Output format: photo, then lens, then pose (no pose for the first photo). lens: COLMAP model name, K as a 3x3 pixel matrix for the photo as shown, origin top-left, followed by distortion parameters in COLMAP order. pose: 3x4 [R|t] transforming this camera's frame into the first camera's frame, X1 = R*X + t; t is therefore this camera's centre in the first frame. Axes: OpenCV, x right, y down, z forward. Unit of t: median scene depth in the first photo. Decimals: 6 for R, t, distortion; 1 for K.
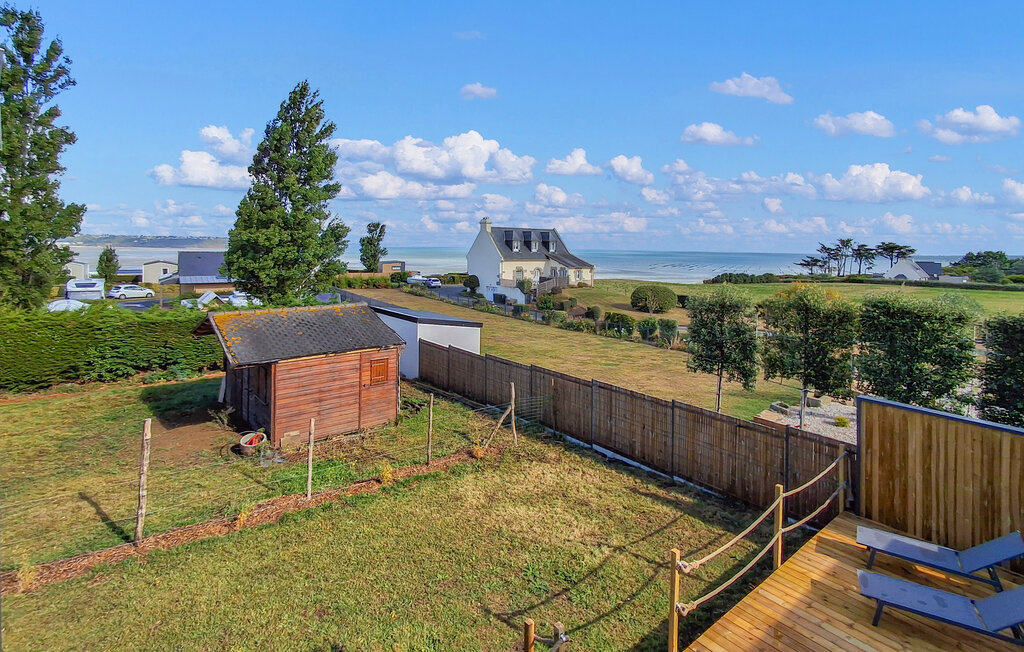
lens RADIAL K [[509.5, 0, 500.6], [0, 509.5, 254.3], [0, 0, 1]] dist [0.003690, 0.005265]
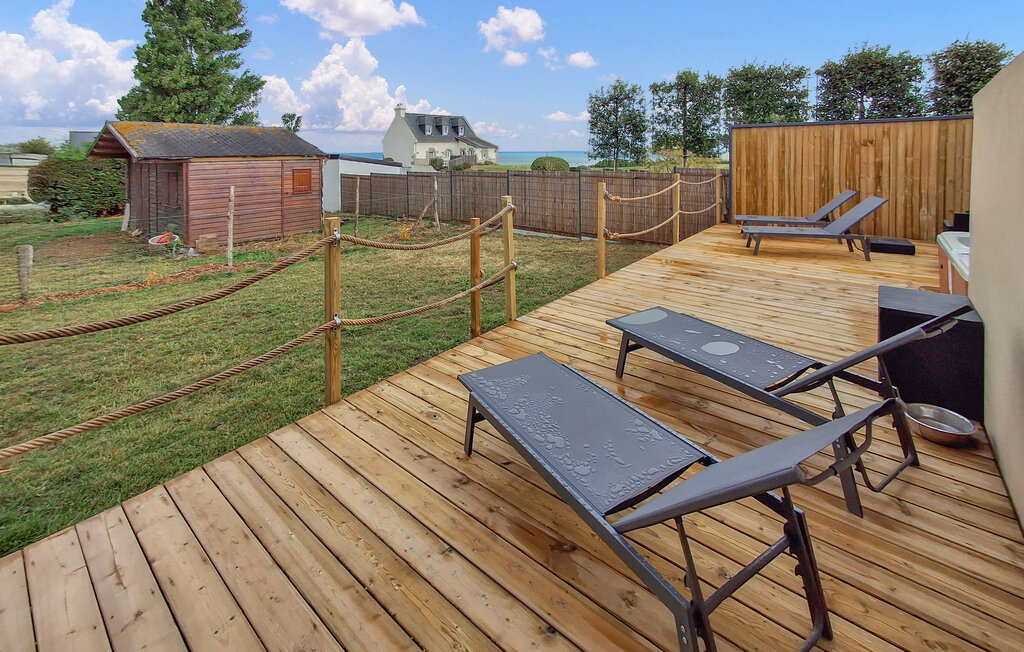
lens RADIAL K [[453.6, 0, 504.3], [0, 453.6, 168.6], [0, 0, 1]] dist [0.002614, 0.000064]
pose [[0.979781, -0.025971, 0.198379, -0.012000], [0.021620, 0.999476, 0.024069, 0.112569], [-0.198901, -0.019294, 0.979830, 0.018651]]
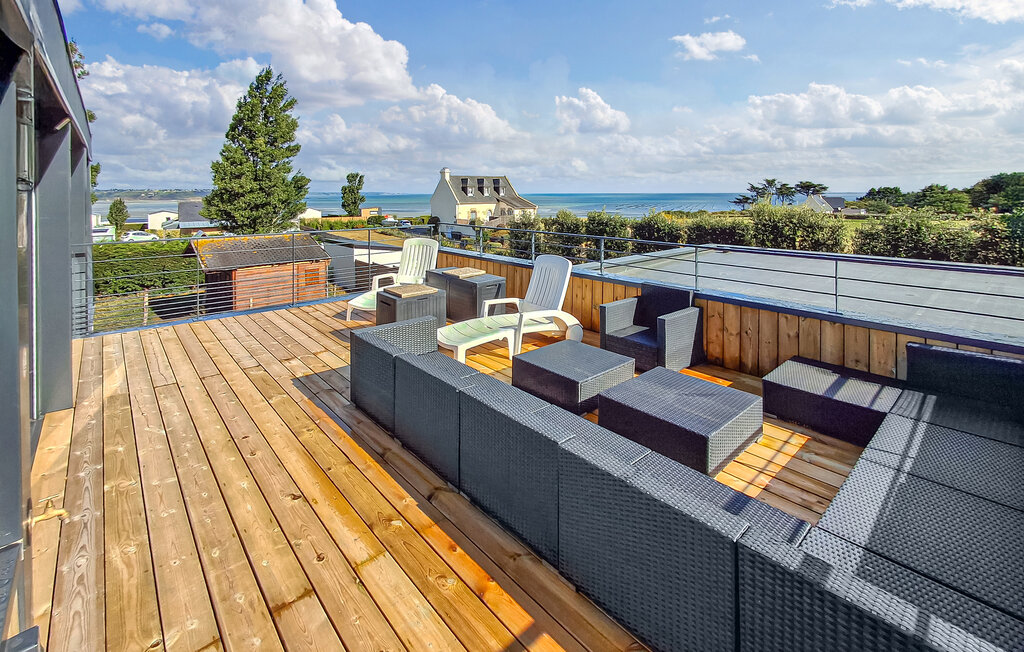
lens RADIAL K [[468.0, 0, 499.3], [0, 468.0, 204.6], [0, 0, 1]] dist [0.005675, 0.000554]
pose [[0.999357, -0.021941, 0.028369, 0.154081], [0.021642, 0.999707, 0.010798, 0.011990], [-0.028598, -0.010177, 0.999539, -0.203647]]
